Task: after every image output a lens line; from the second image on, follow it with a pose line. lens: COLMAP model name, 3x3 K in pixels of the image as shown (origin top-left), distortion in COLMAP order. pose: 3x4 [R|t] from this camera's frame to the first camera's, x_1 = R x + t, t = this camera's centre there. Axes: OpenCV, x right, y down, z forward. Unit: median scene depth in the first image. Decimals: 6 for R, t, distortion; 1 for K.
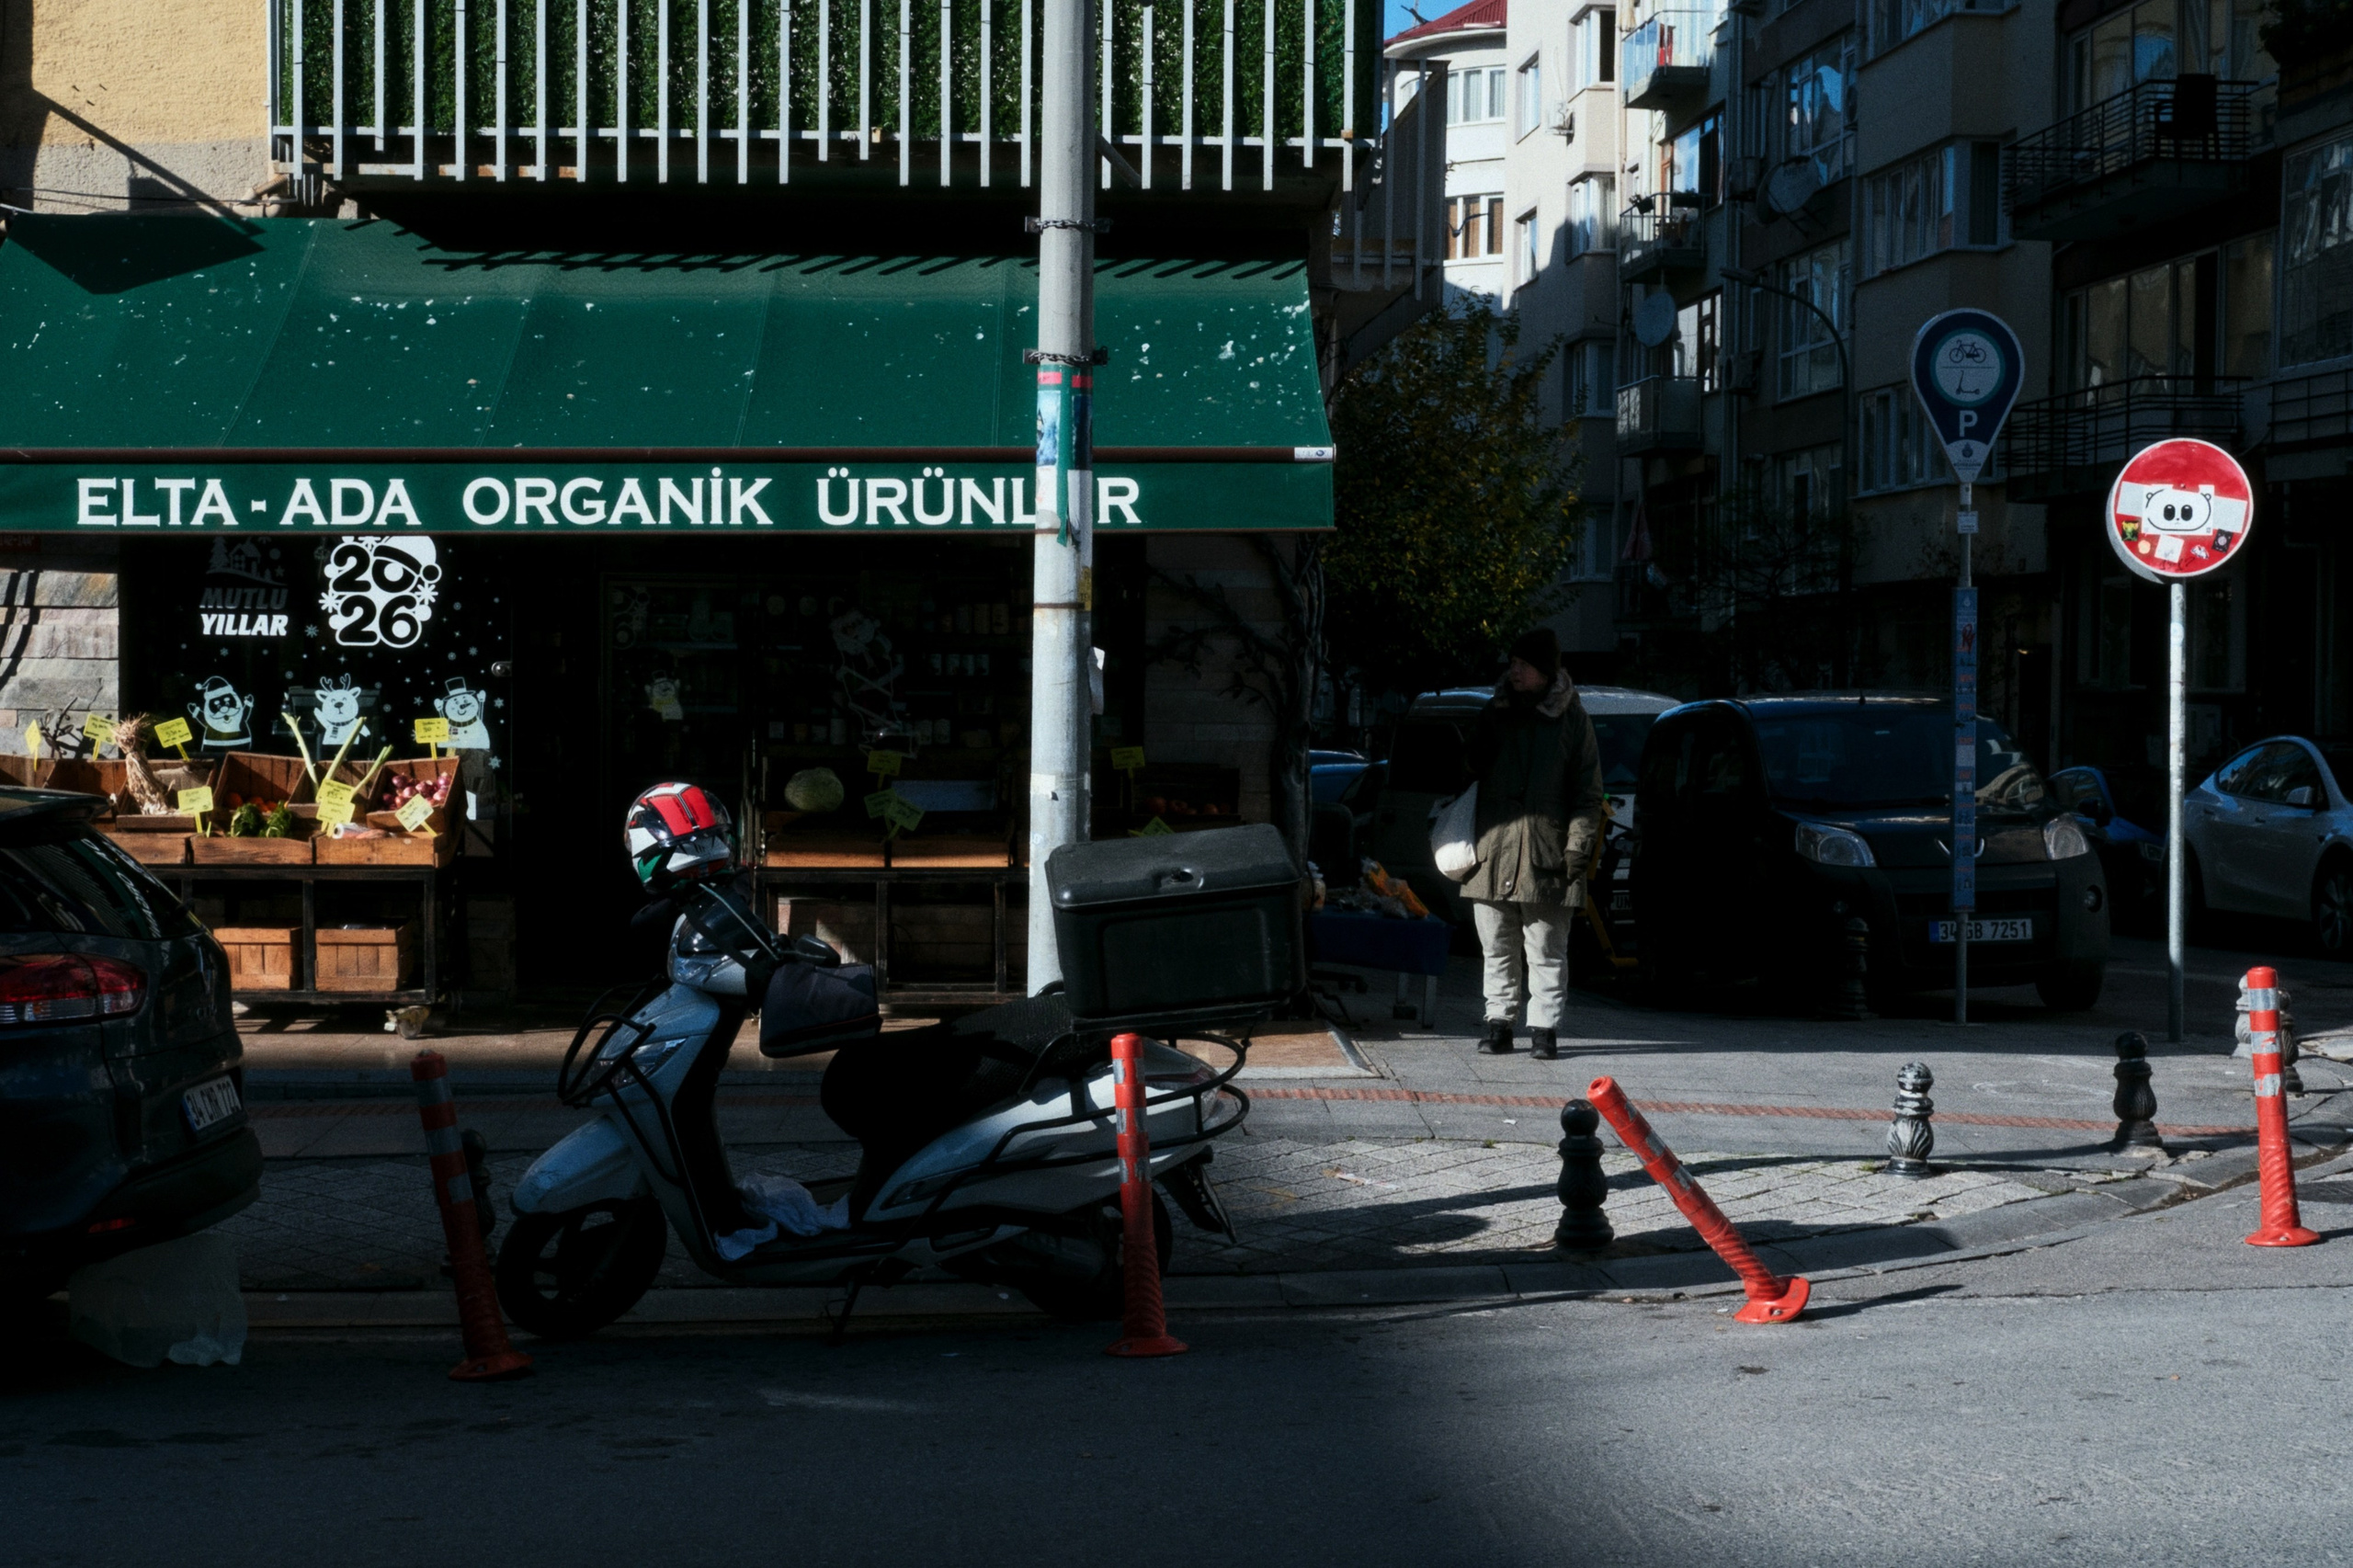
lens RADIAL K [[3874.4, 0, 1176.5], [0, 3874.4, 784.0], [0, 0, 1]] dist [0.011230, -0.126192]
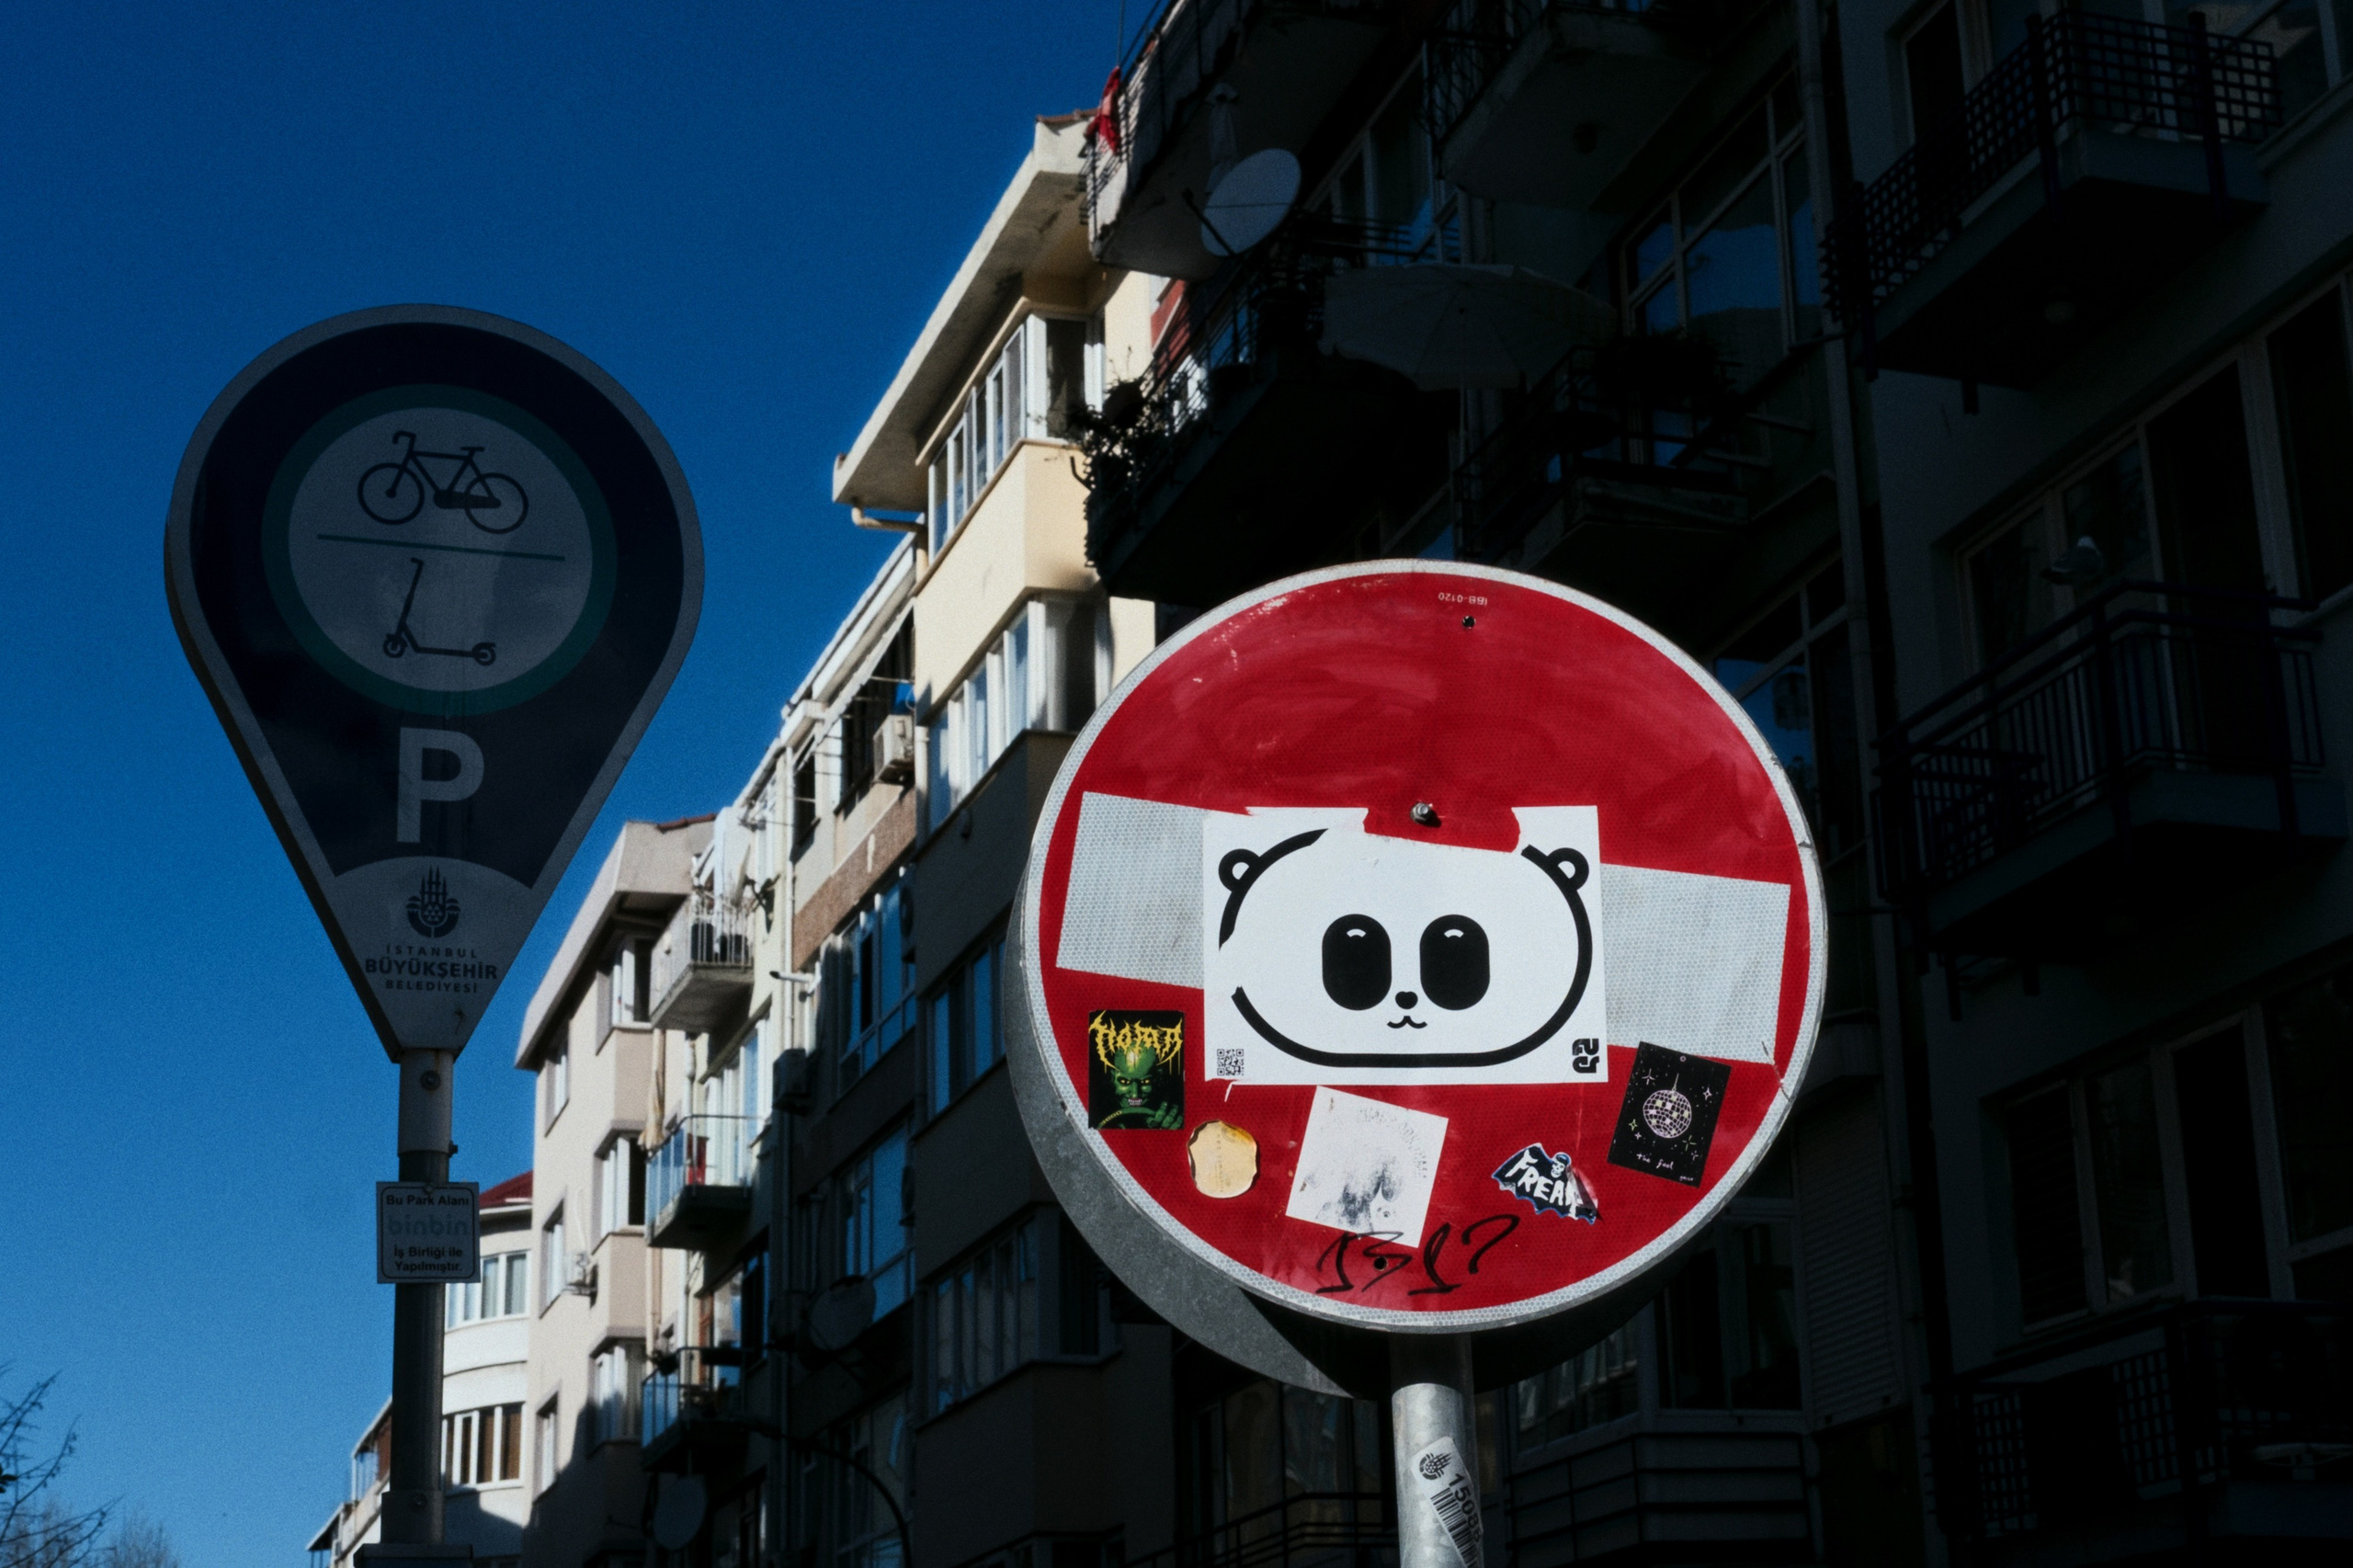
lens RADIAL K [[3874.4, 0, 1176.5], [0, 3874.4, 784.0], [0, 0, 1]] dist [0.011230, -0.126192]
pose [[0.978692, 0.029295, 0.203234, 0.071158], [0.038998, 0.945237, -0.324048, -0.007407], [-0.201597, 0.325069, 0.923953, 0.280394]]
